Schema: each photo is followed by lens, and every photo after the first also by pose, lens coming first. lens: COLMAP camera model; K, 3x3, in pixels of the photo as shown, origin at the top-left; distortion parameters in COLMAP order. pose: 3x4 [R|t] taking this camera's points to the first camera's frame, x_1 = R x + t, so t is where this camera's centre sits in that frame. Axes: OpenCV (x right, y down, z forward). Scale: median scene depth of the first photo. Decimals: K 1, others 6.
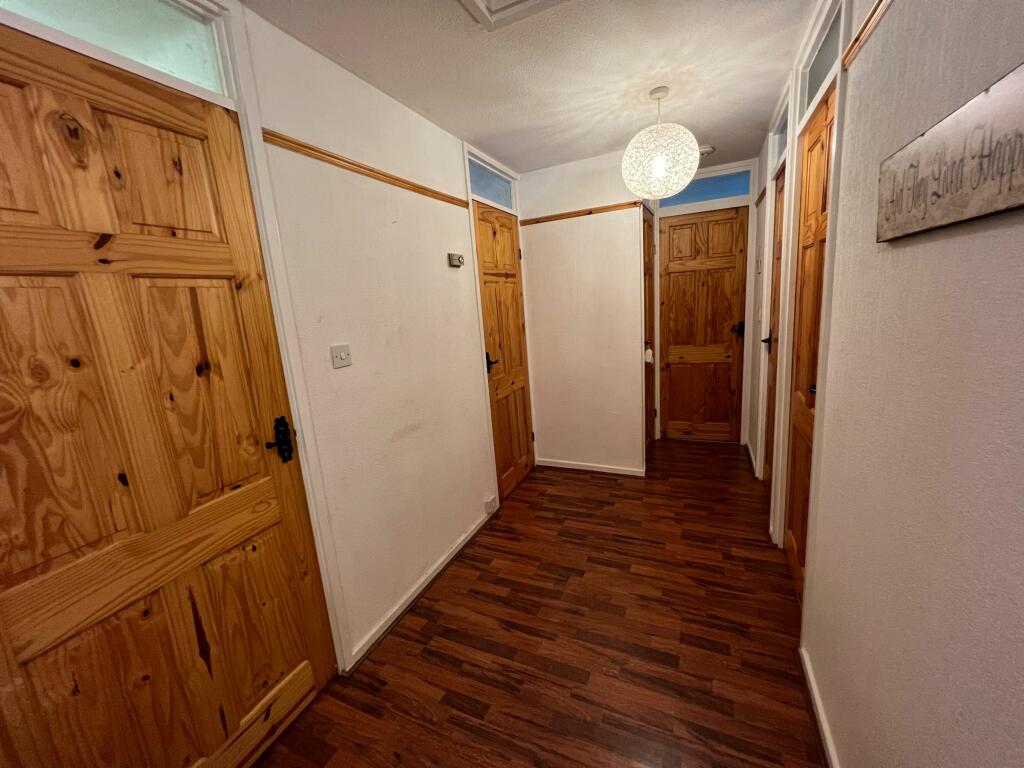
lens RADIAL K [[409.0, 0, 510.4], [0, 409.0, 384.3], [0, 0, 1]] dist [-0.000117, -0.000347]
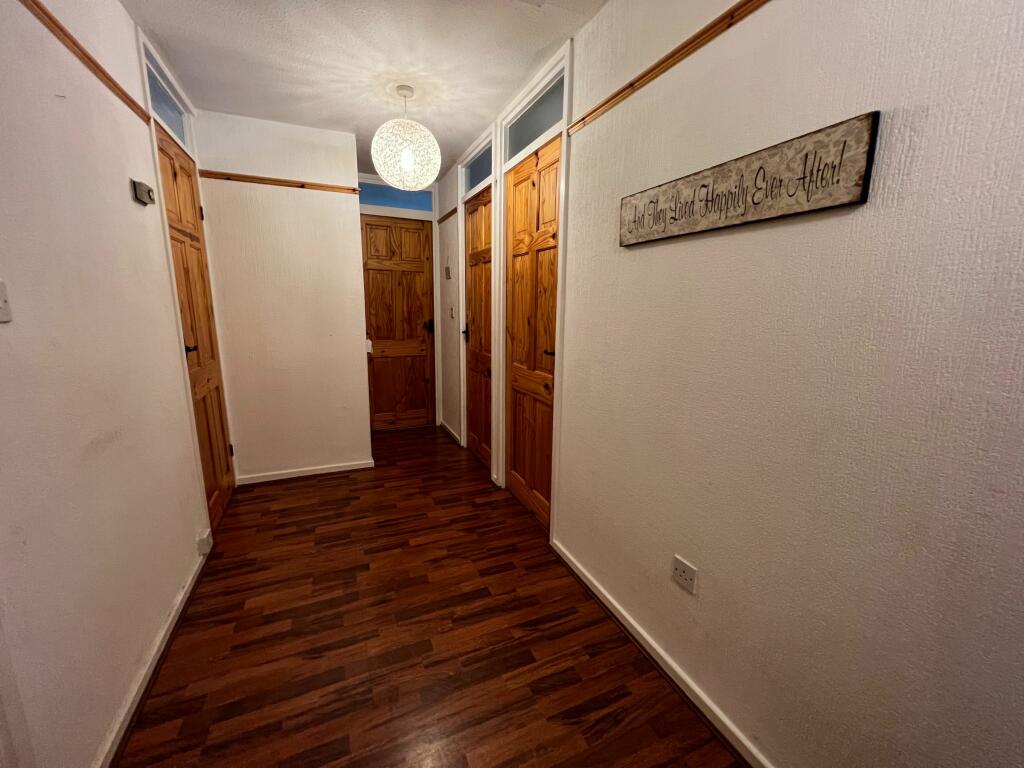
lens RADIAL K [[409.0, 0, 510.4], [0, 409.0, 384.3], [0, 0, 1]] dist [-0.000117, -0.000347]
pose [[0.656404, -0.060523, 0.751978, -0.247197], [0.084597, 0.996395, 0.006350, 0.059693], [-0.749651, 0.059447, 0.659158, 0.099437]]
